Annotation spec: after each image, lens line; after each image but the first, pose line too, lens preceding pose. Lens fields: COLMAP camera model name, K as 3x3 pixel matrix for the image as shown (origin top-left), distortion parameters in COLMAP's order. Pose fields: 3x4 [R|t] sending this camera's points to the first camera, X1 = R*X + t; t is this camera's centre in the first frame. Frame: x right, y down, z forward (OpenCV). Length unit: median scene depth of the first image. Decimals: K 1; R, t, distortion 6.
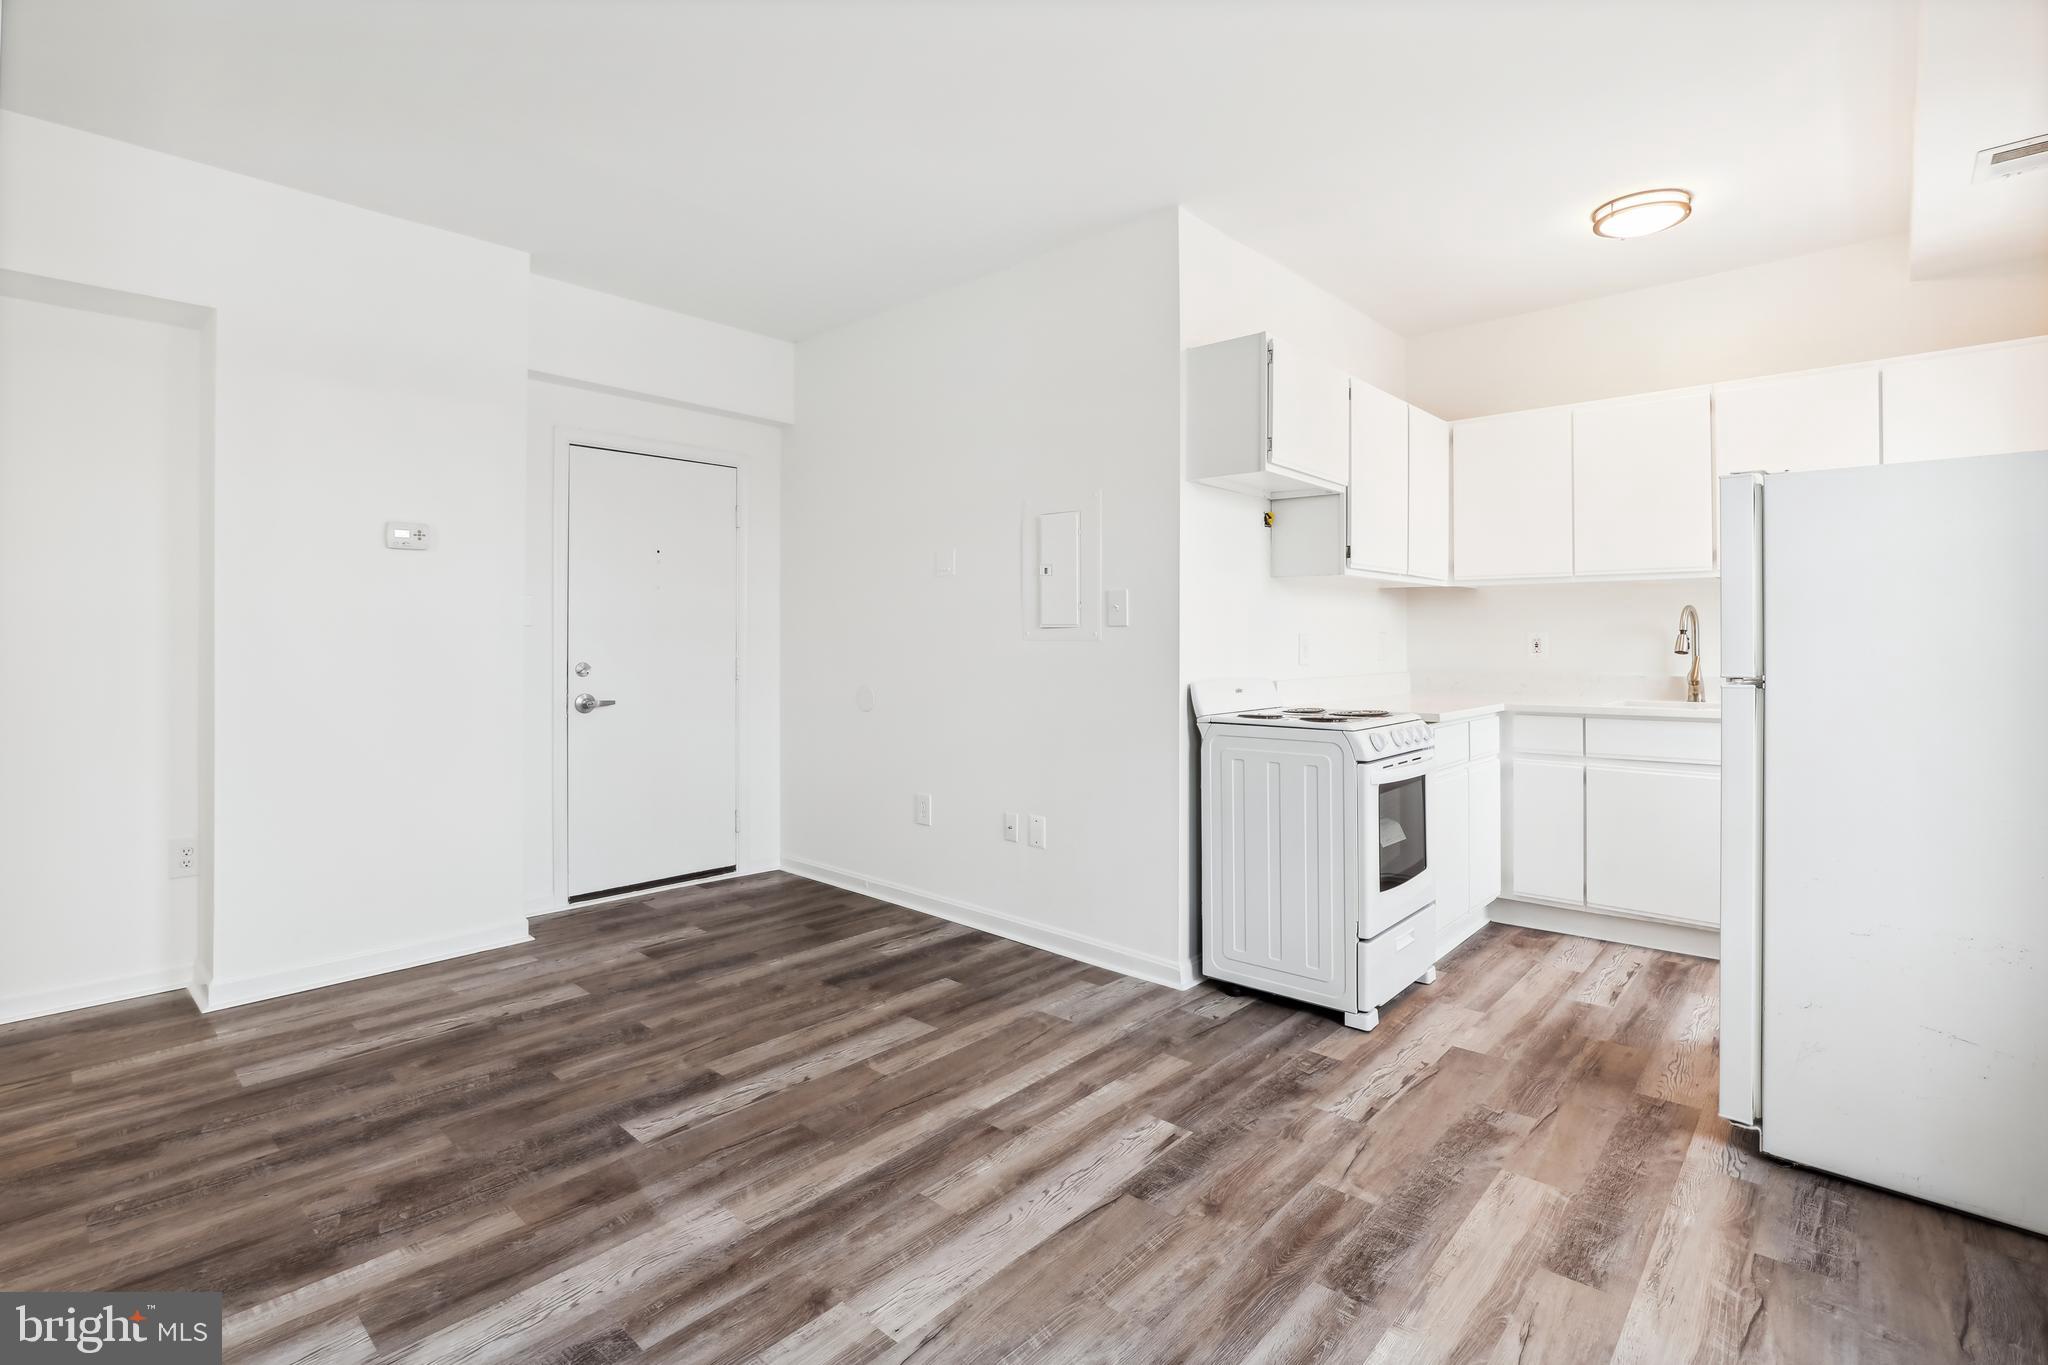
lens RADIAL K [[947.5, 0, 1045.1], [0, 947.5, 622.0], [0, 0, 1]] dist [-0.028736, 0.006887]
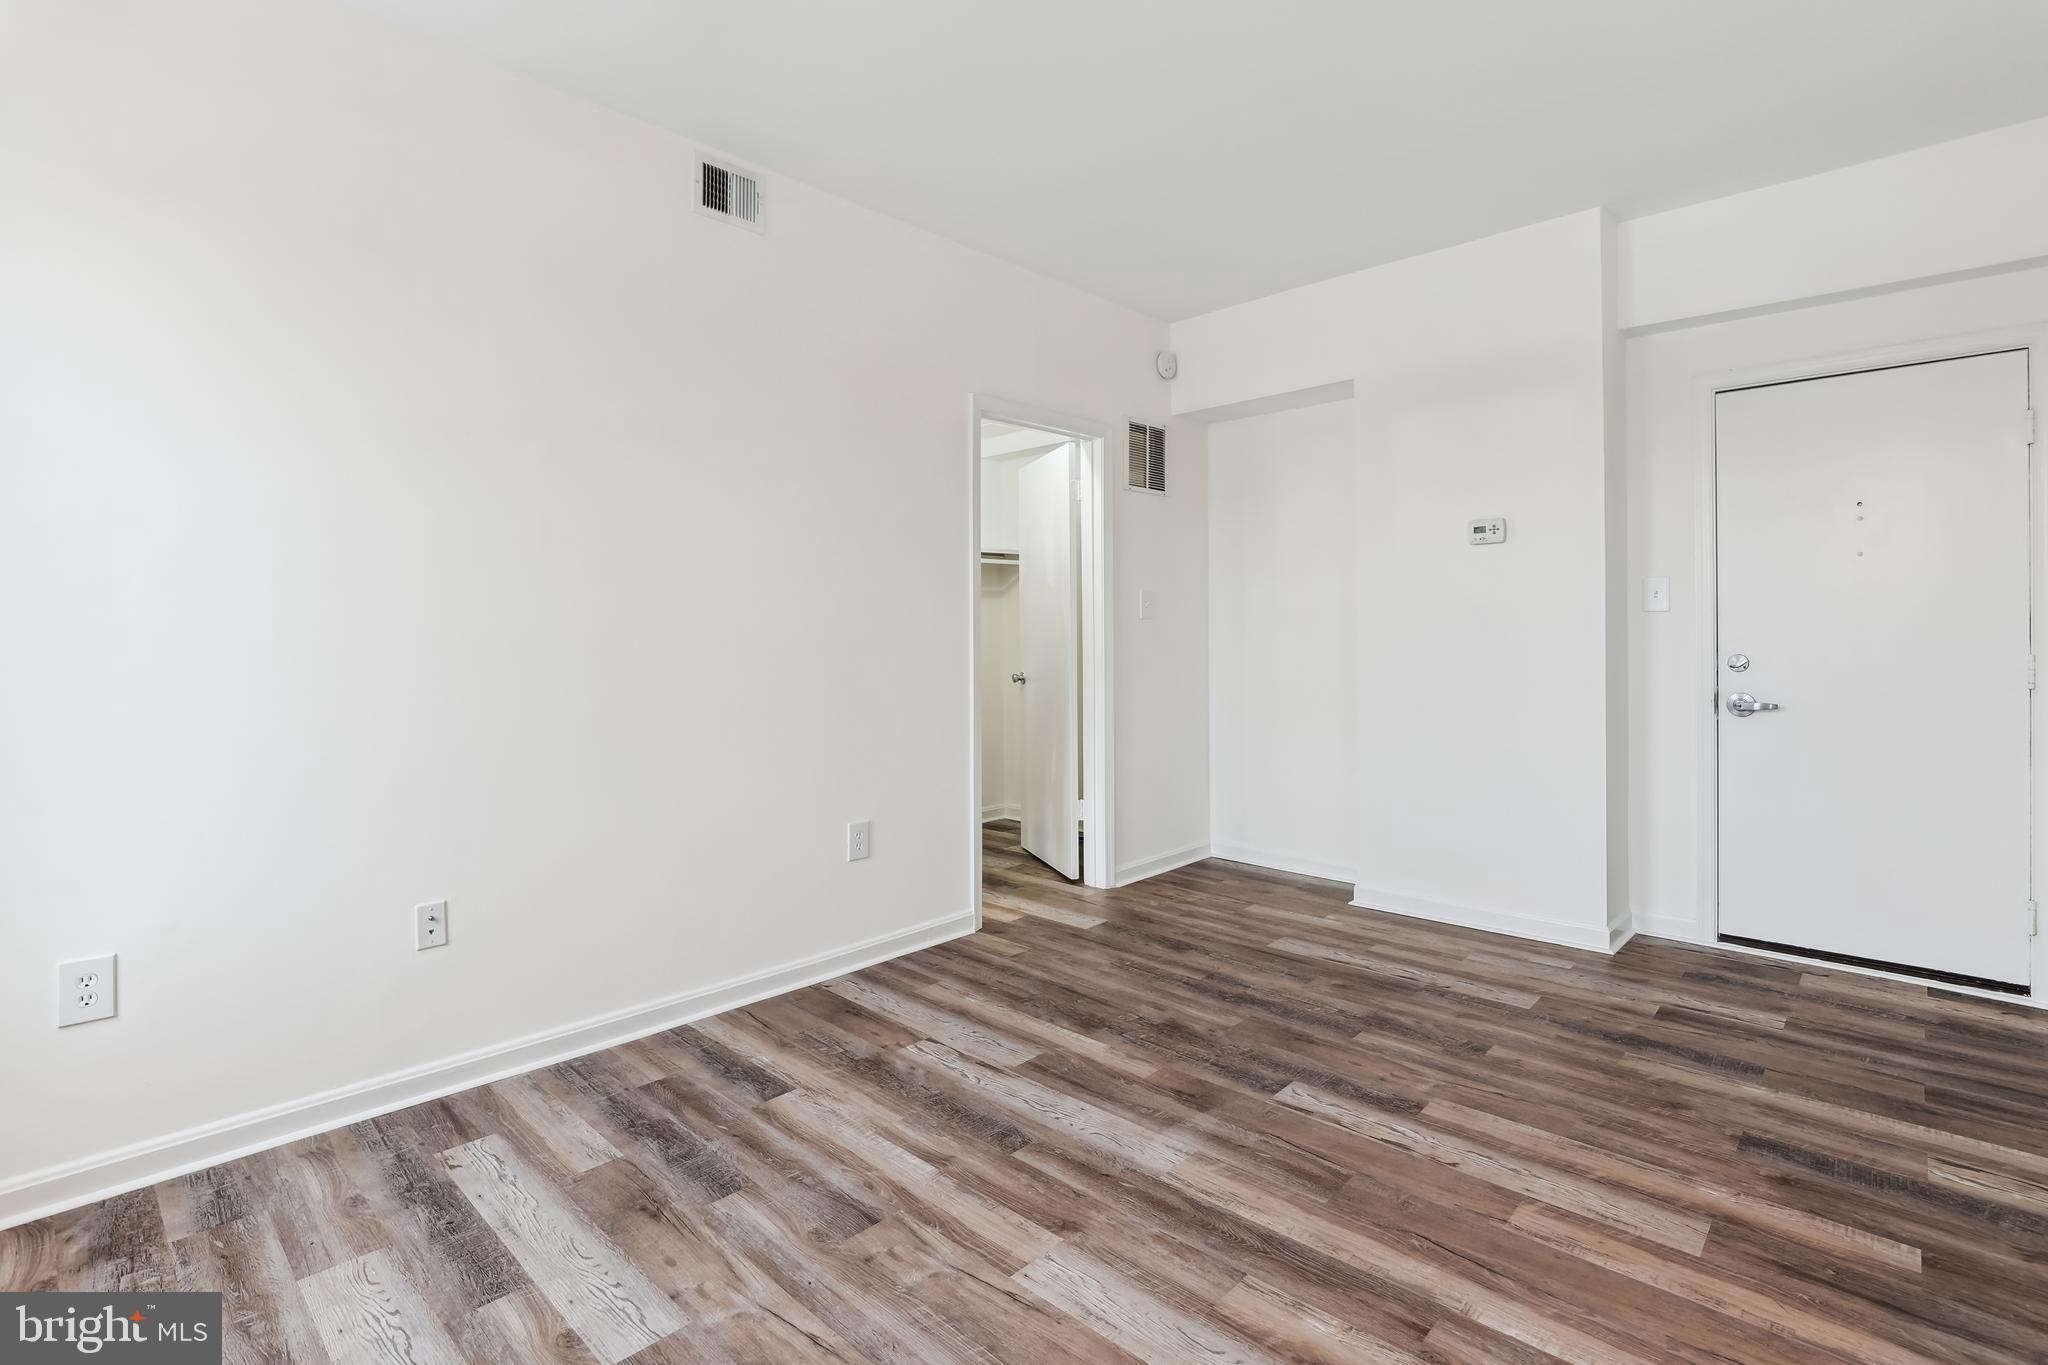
lens RADIAL K [[973.8, 0, 1023.7], [0, 973.8, 629.7], [0, 0, 1]] dist [-0.024914, 0.004841]
pose [[-0.032001, 0.002286, -0.999485, 0.585820], [0.022587, 0.999744, 0.001564, 0.009574], [0.999233, -0.022525, -0.032044, 0.650366]]
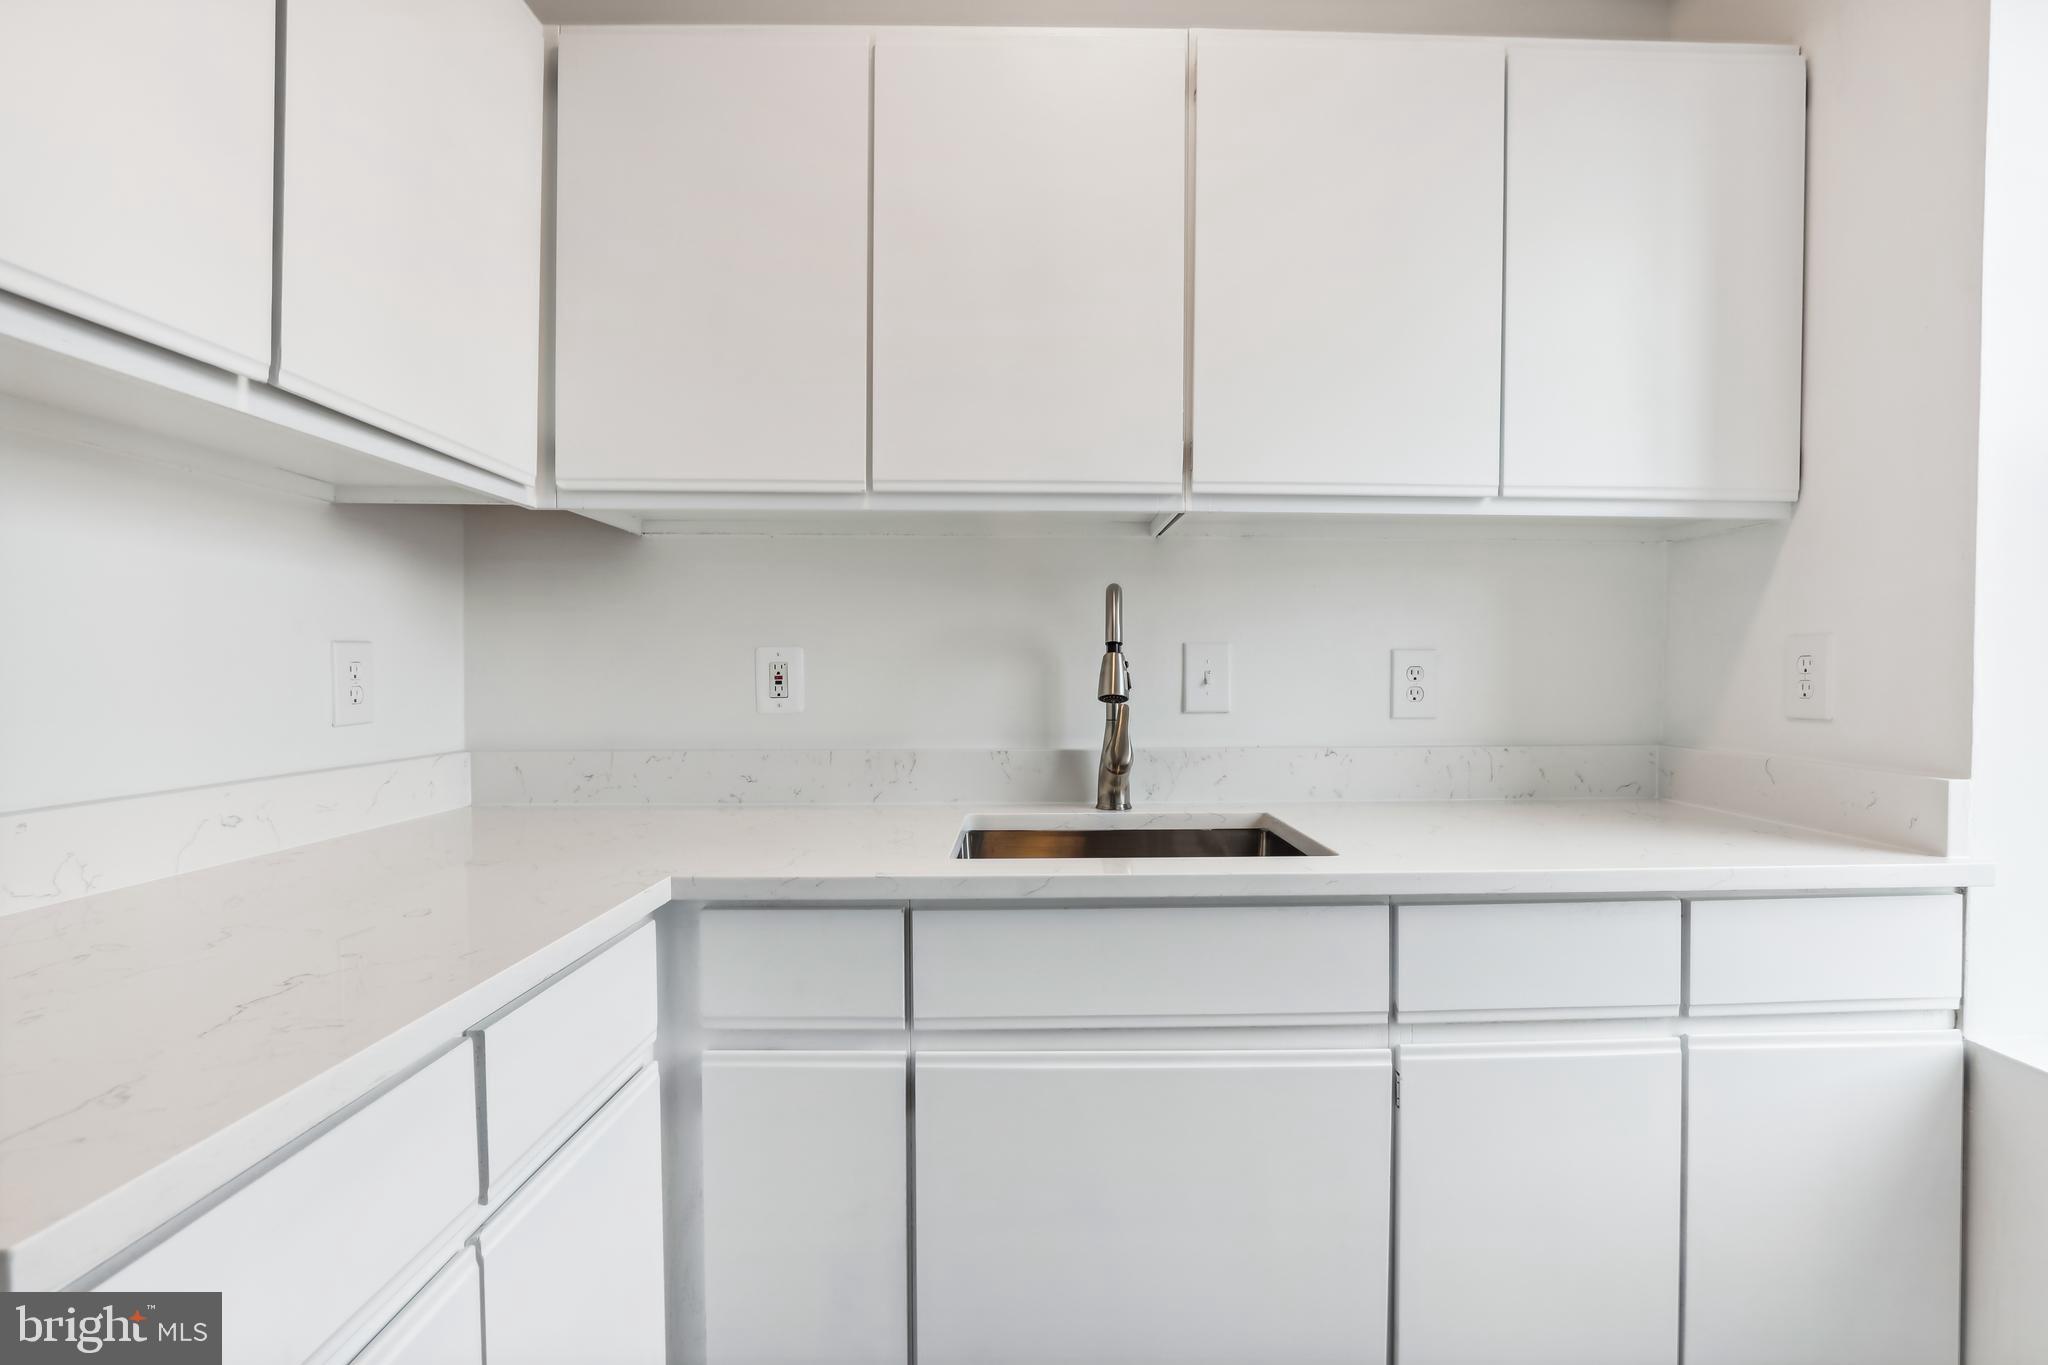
lens RADIAL K [[947.5, 0, 1043.8], [0, 947.5, 686.0], [0, 0, 1]] dist [-0.028736, 0.006887]
pose [[0.737904, -0.005946, 0.674880, 0.560732], [-0.017227, 0.999469, 0.027642, 0.021282], [-0.674686, -0.032023, 0.737410, 1.052559]]
